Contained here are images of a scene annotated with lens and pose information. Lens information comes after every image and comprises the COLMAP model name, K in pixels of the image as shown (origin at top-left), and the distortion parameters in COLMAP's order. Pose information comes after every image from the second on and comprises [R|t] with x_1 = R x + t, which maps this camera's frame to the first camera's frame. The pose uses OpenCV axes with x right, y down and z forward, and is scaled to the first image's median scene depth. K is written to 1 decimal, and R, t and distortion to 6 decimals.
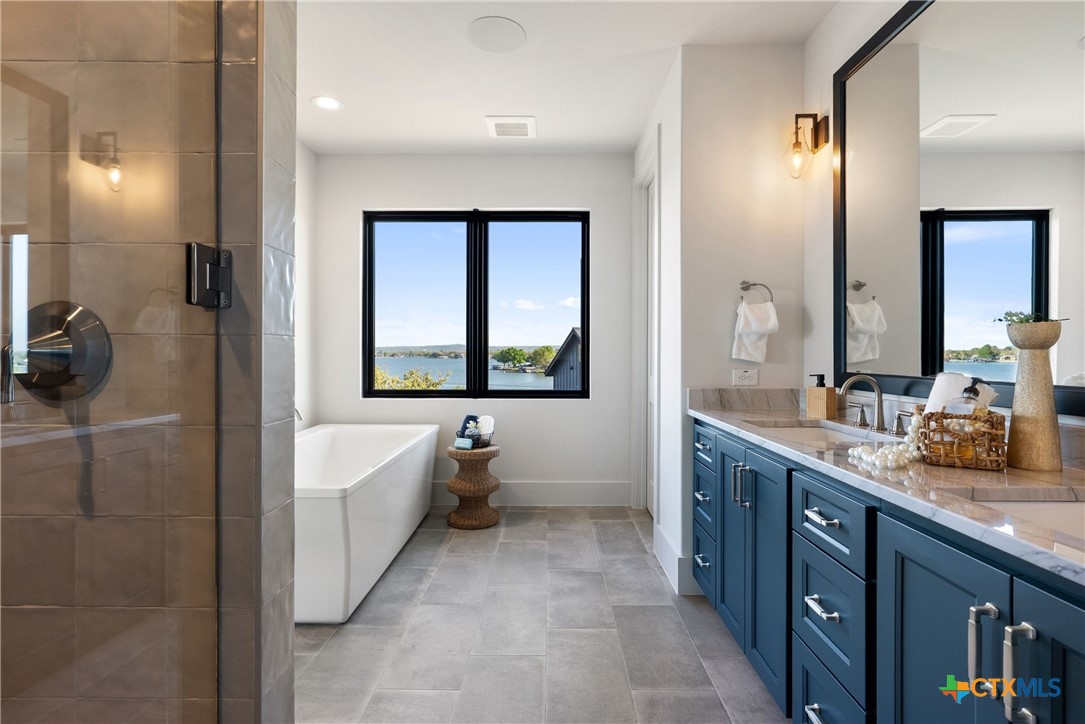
lens RADIAL K [[504.7, 0, 542.5], [0, 504.7, 362.0], [0, 0, 1]] dist [0.025420, 0.000136]
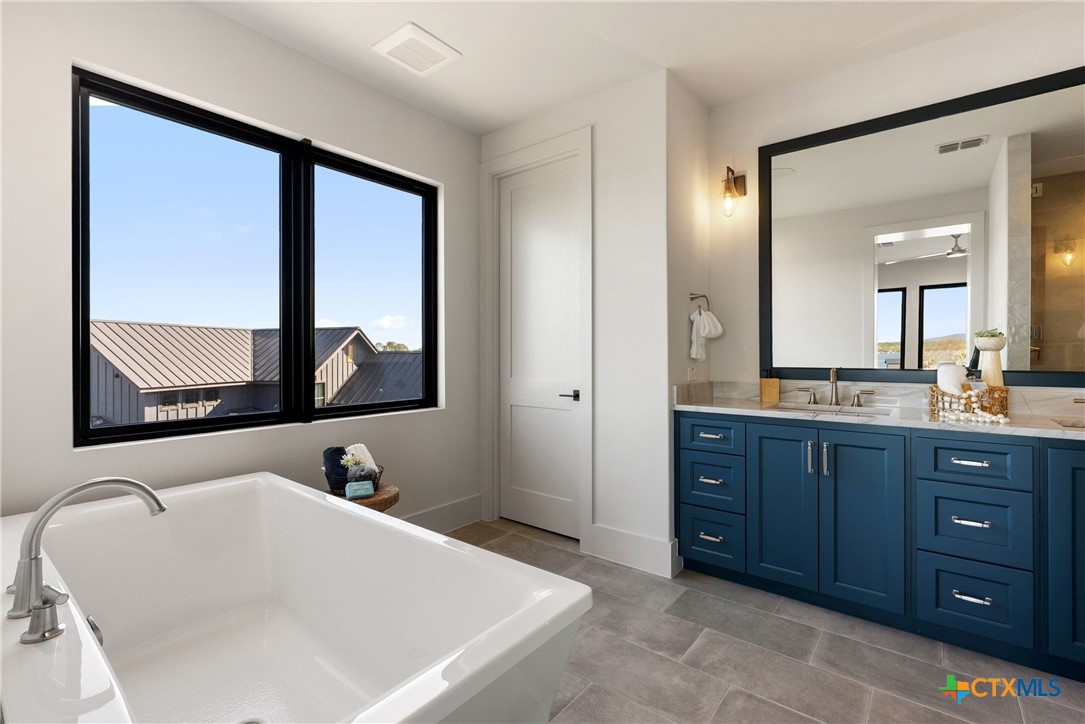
lens RADIAL K [[486.5, 0, 542.5], [0, 486.5, 362.0], [0, 0, 1]] dist [-0.001416, -0.000260]
pose [[0.627051, -0.016885, 0.778795, -0.481484], [0.017782, 0.999815, 0.007359, -0.008336], [-0.778775, 0.009234, 0.627235, 0.388844]]
